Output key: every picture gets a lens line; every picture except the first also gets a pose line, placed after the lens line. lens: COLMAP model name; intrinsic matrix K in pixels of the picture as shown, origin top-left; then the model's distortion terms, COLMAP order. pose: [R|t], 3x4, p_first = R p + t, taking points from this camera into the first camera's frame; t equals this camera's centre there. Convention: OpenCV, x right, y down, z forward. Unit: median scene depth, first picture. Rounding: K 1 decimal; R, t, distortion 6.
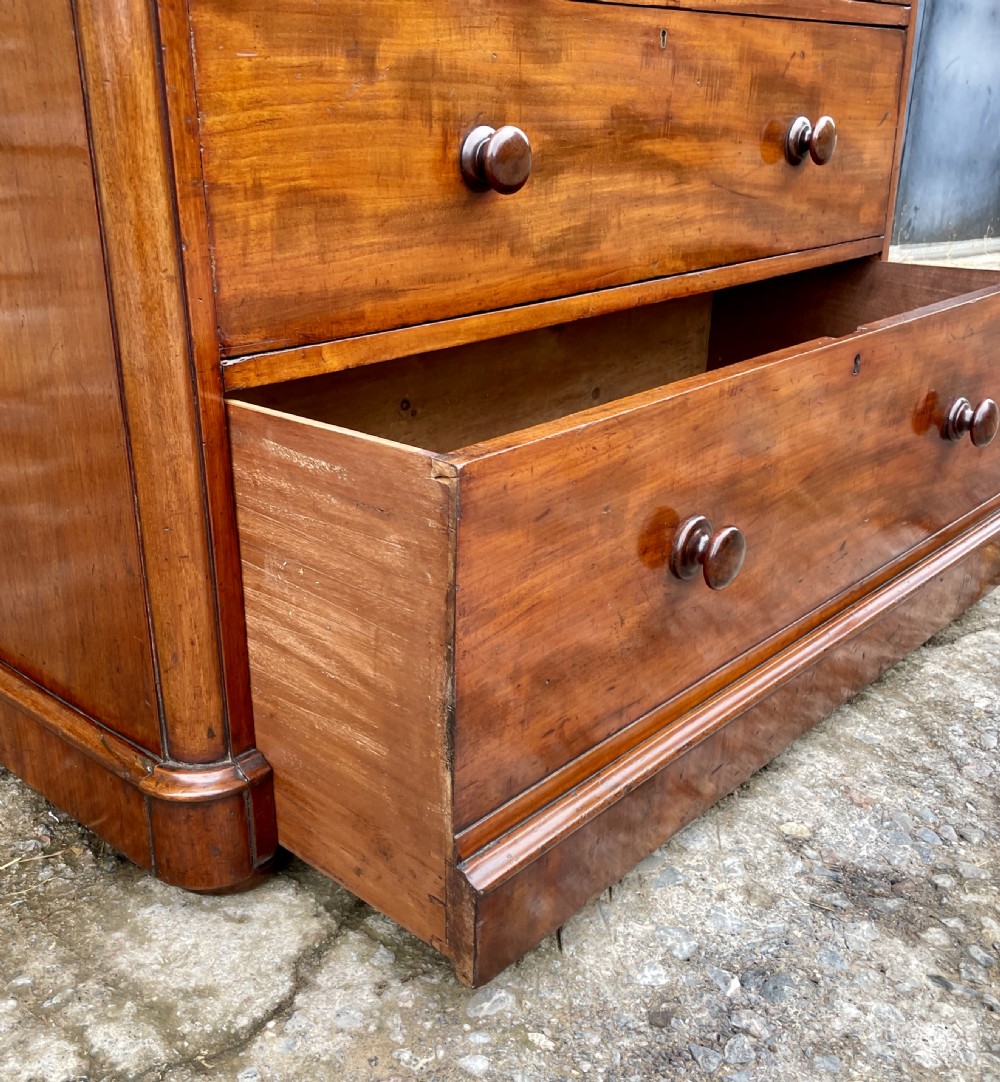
lens RADIAL K [[1156.5, 0, 457.5], [0, 1156.5, 538.6], [0, 0, 1]] dist [0.109886, -0.177200]
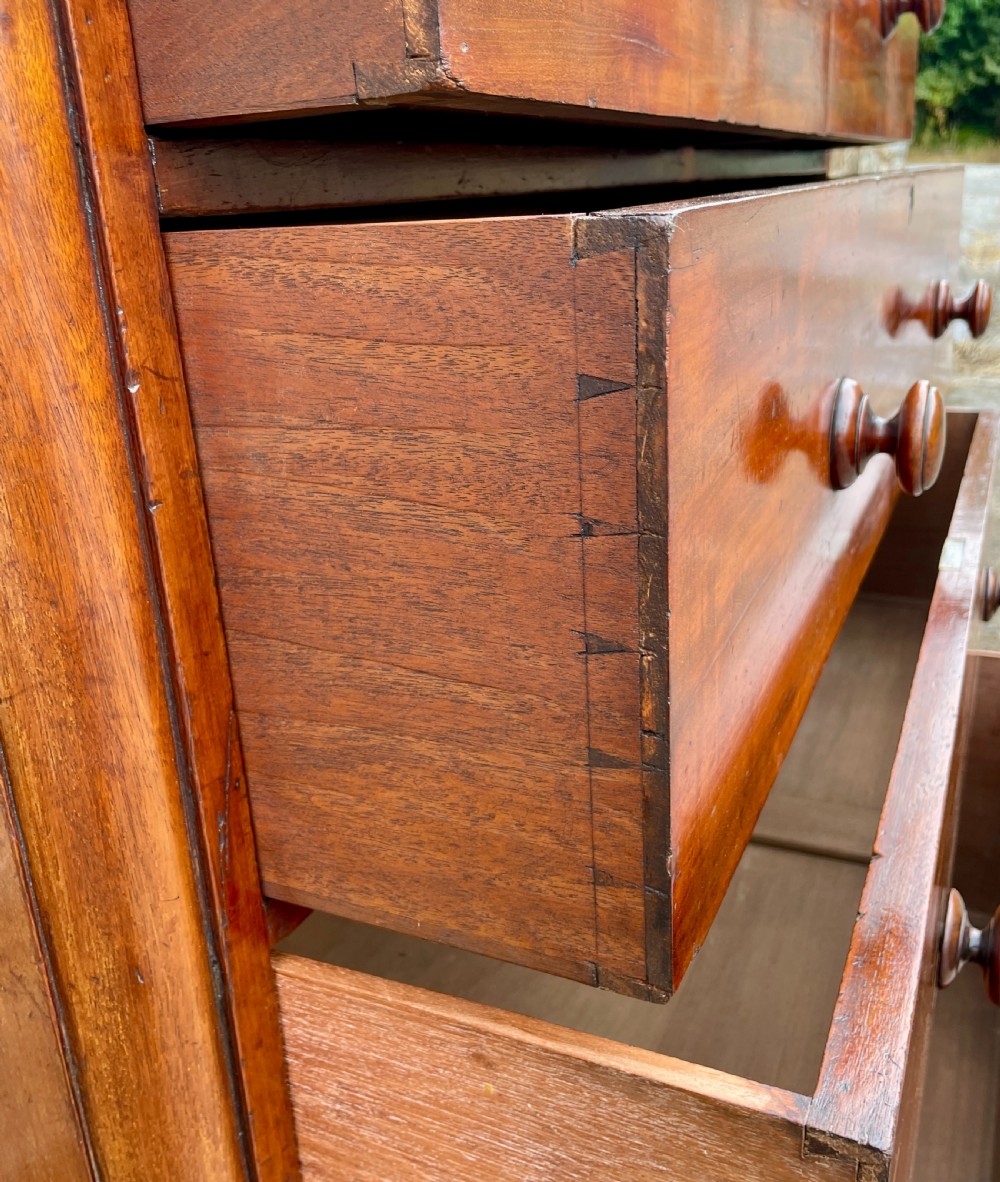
lens RADIAL K [[1127.8, 0, 499.1], [0, 1127.8, 550.0], [0, 0, 1]] dist [0.015166, 0.000784]
pose [[0.949783, -0.136221, 0.281702, -0.200079], [0.150853, 0.988076, -0.030813, -0.512664], [-0.274146, 0.071761, 0.959007, 0.339994]]
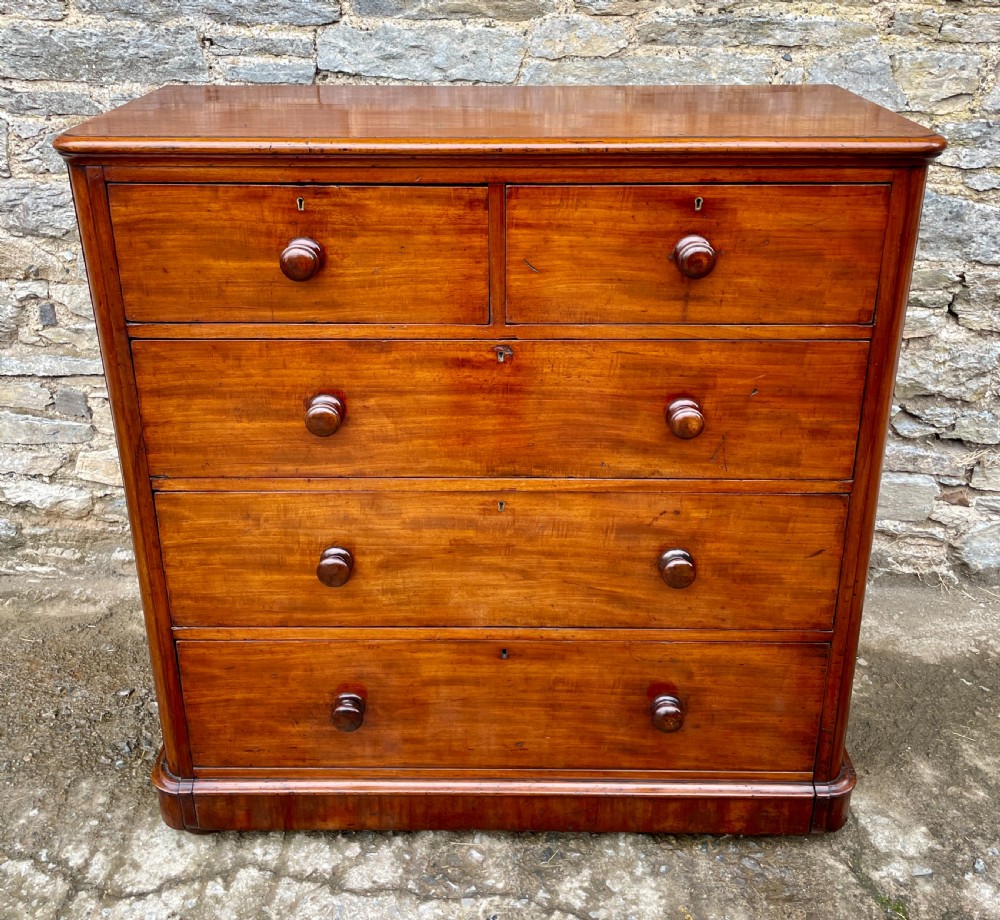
lens RADIAL K [[1043.6, 0, 487.6], [0, 1043.6, 349.6], [0, 0, 1]] dist [0.091263, -0.127427]
pose [[0.676865, 0.280885, -0.680410, 1.303438], [-0.258301, 0.956189, 0.137777, -0.989452], [0.689300, 0.082494, 0.719764, -0.100162]]
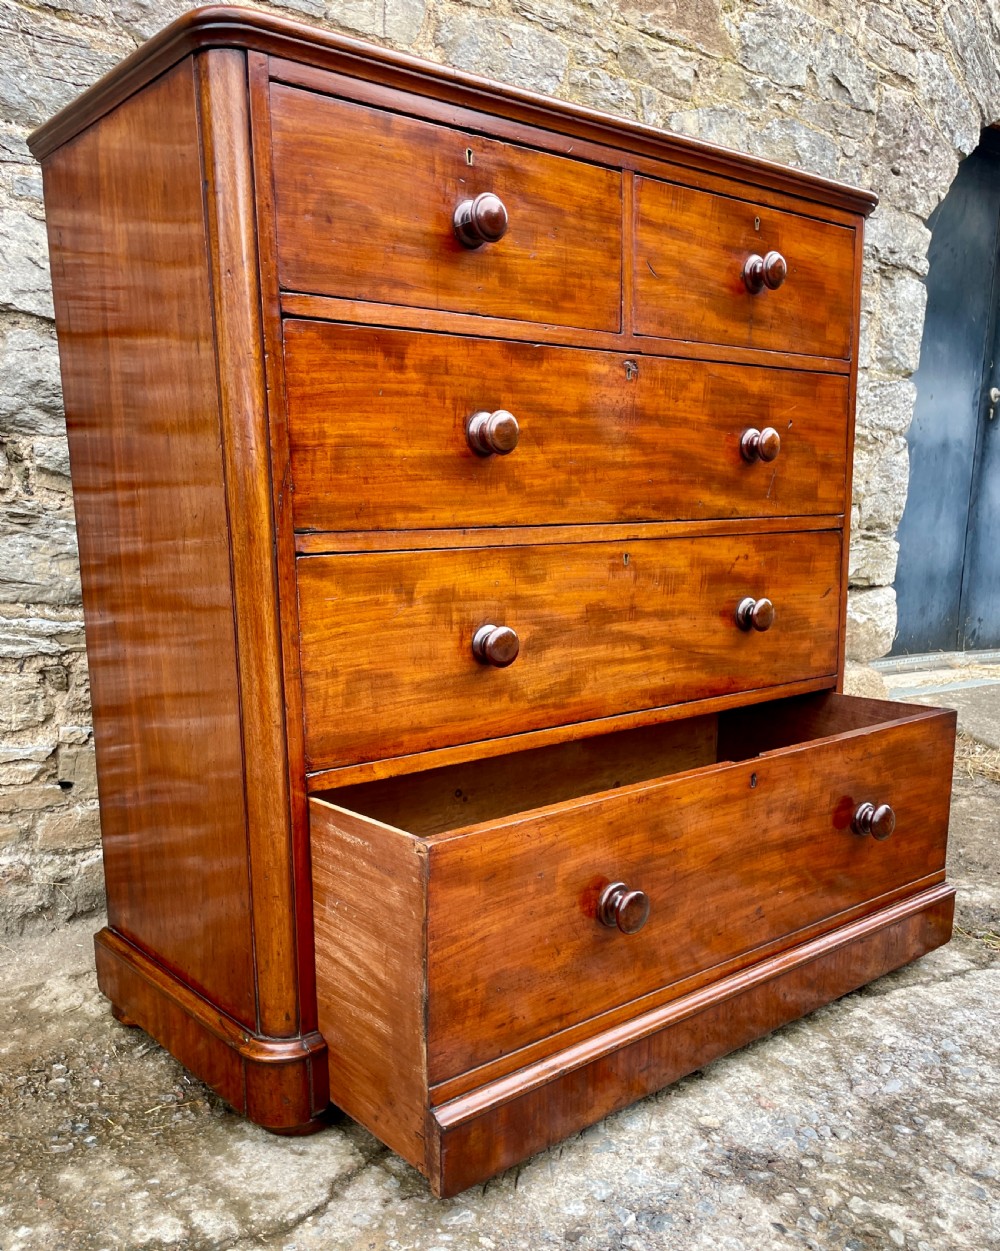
lens RADIAL K [[1107.2, 0, 481.7], [0, 1107.2, 693.5], [0, 0, 1]] dist [0.085797, -0.118942]
pose [[0.992376, 0.017853, -0.121948, 0.200494], [-0.039459, 0.983394, -0.177140, 0.001243], [0.116761, 0.180601, 0.976601, -0.445067]]
